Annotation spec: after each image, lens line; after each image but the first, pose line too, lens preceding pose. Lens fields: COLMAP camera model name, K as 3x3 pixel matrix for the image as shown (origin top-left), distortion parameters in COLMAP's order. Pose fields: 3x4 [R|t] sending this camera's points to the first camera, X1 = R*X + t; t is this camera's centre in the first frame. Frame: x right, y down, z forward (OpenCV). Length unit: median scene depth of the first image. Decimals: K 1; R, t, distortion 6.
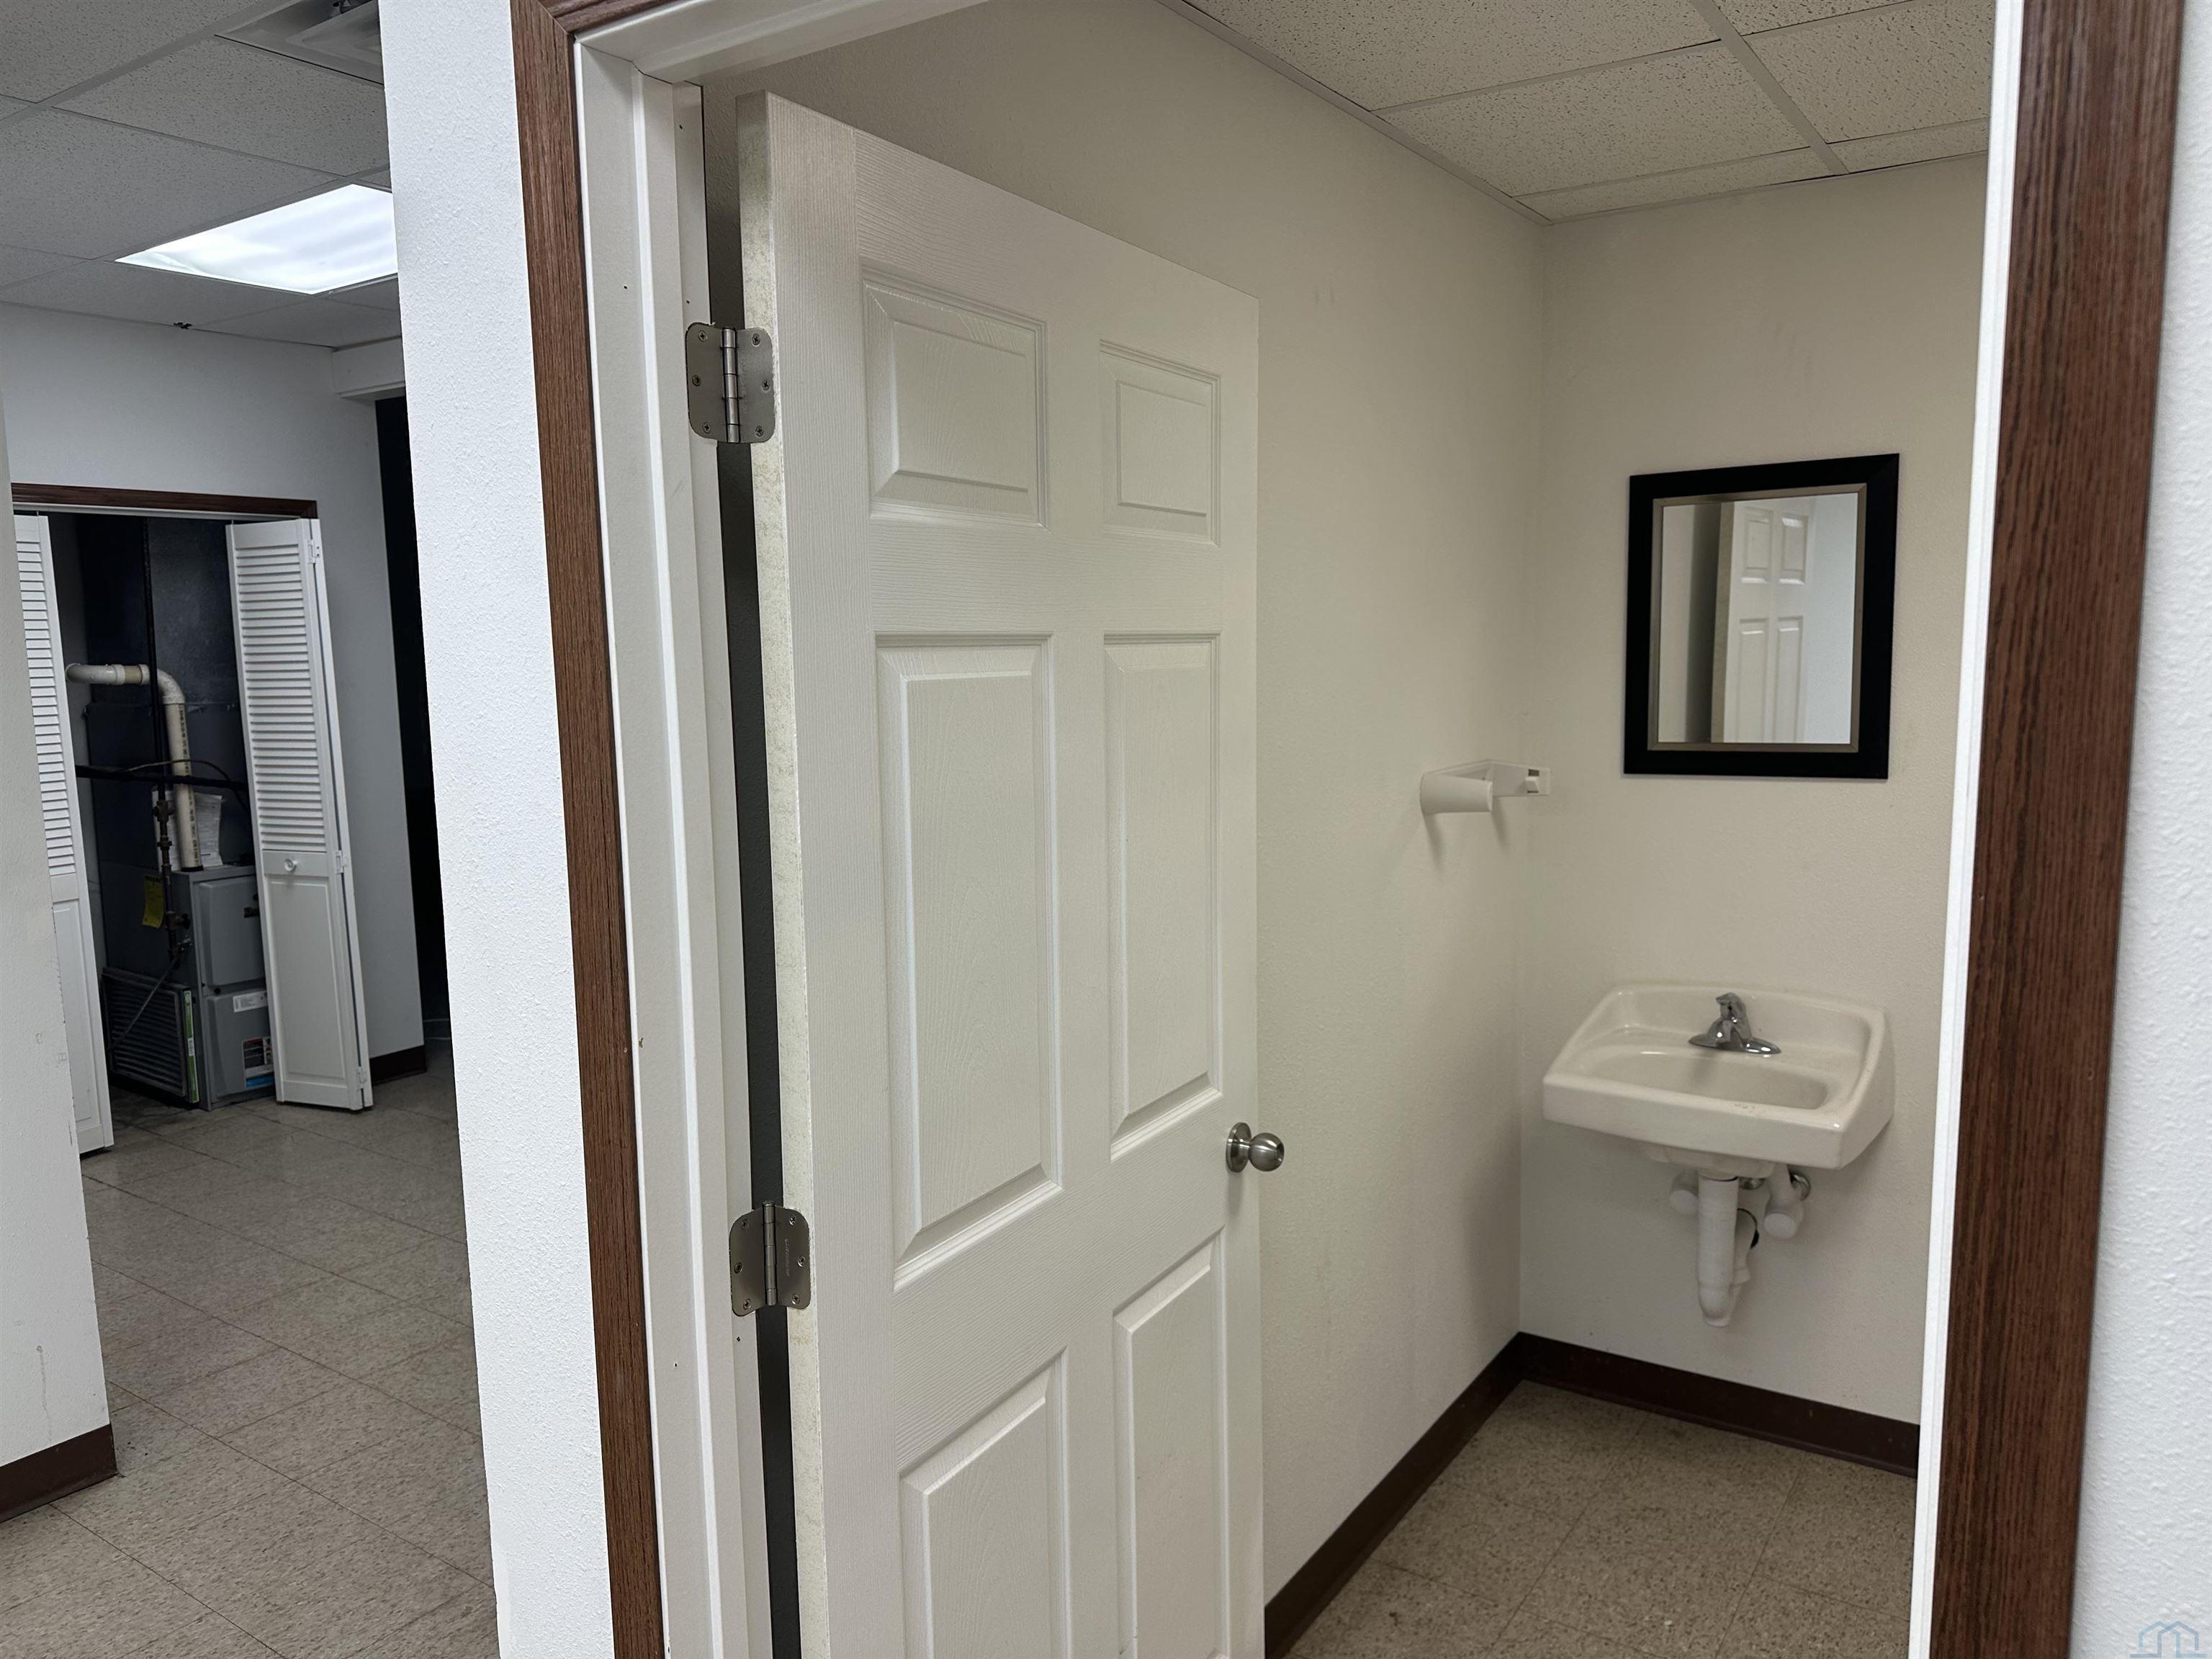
lens RADIAL K [[1522.8, 0, 1106.0], [0, 1522.8, 829.5], [0, 0, 1]] dist [0.008279, -0.004592]
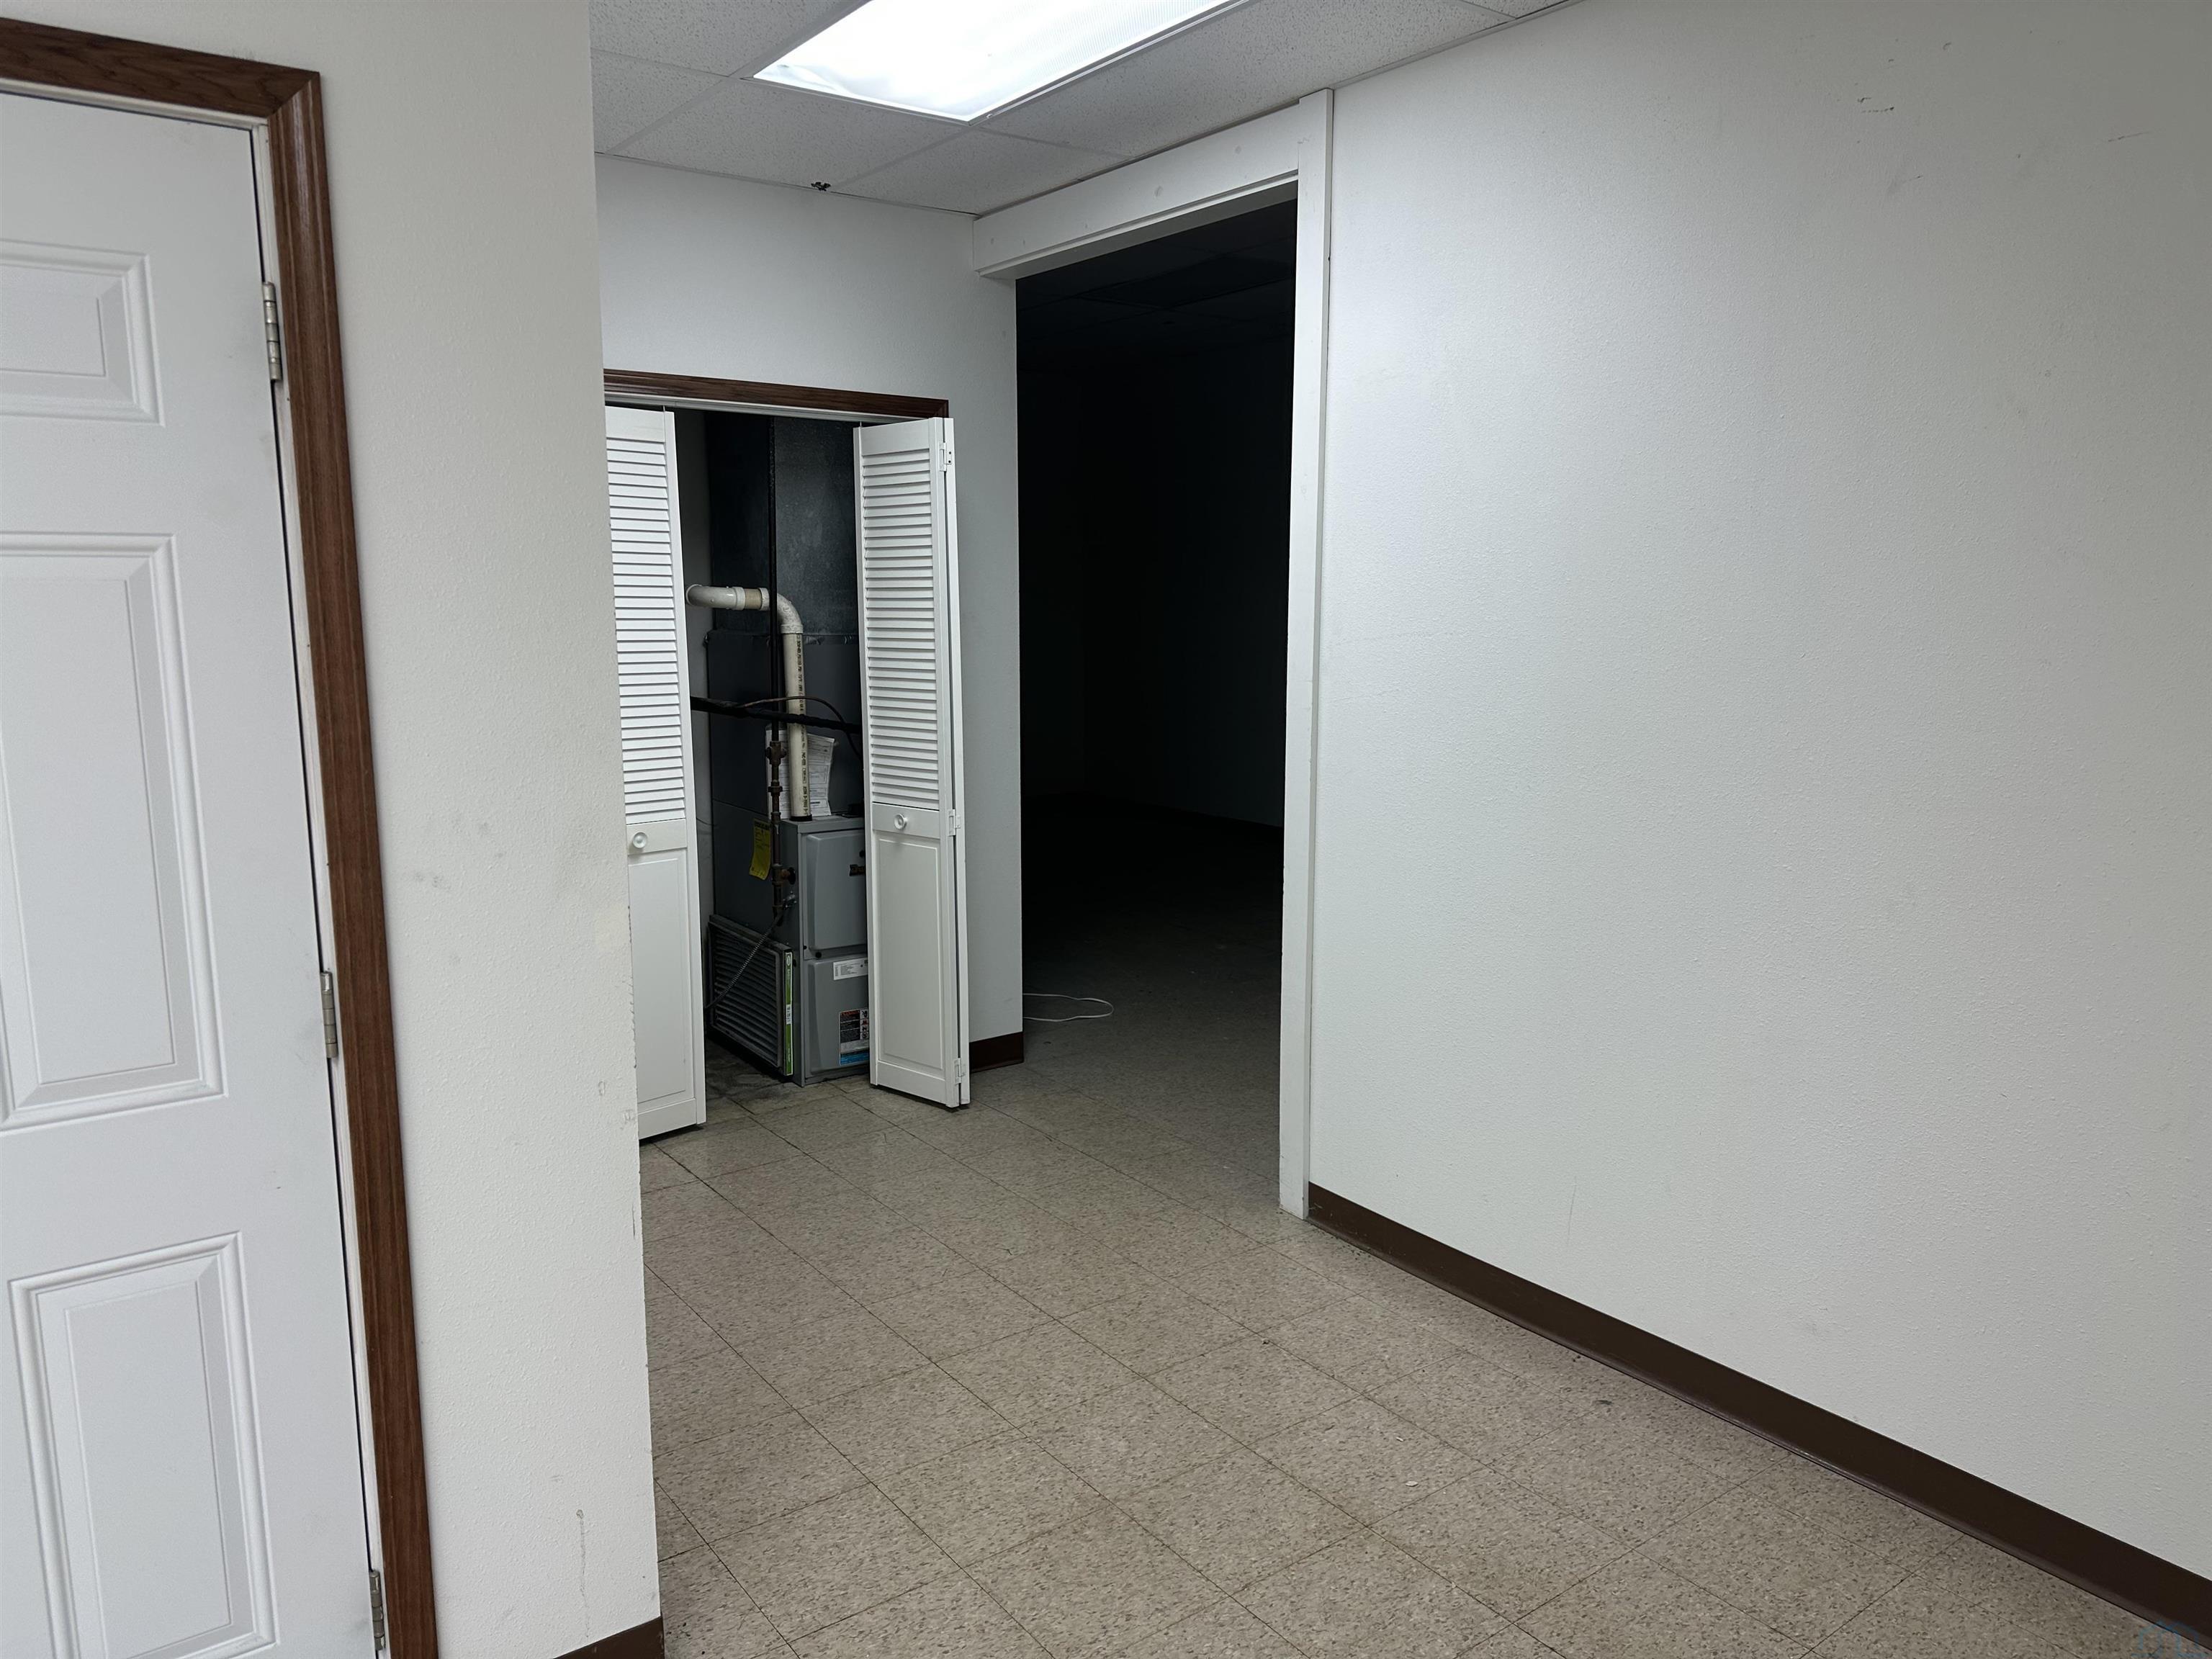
lens RADIAL K [[1295.1, 0, 1103.5], [0, 1295.1, 796.9], [0, 0, 1]] dist [0.138116, -0.166954]
pose [[0.951434, 0.063596, -0.301213, -0.199492], [-0.057744, 0.997930, 0.028301, -0.018982], [0.302390, -0.009534, 0.953137, 0.323319]]
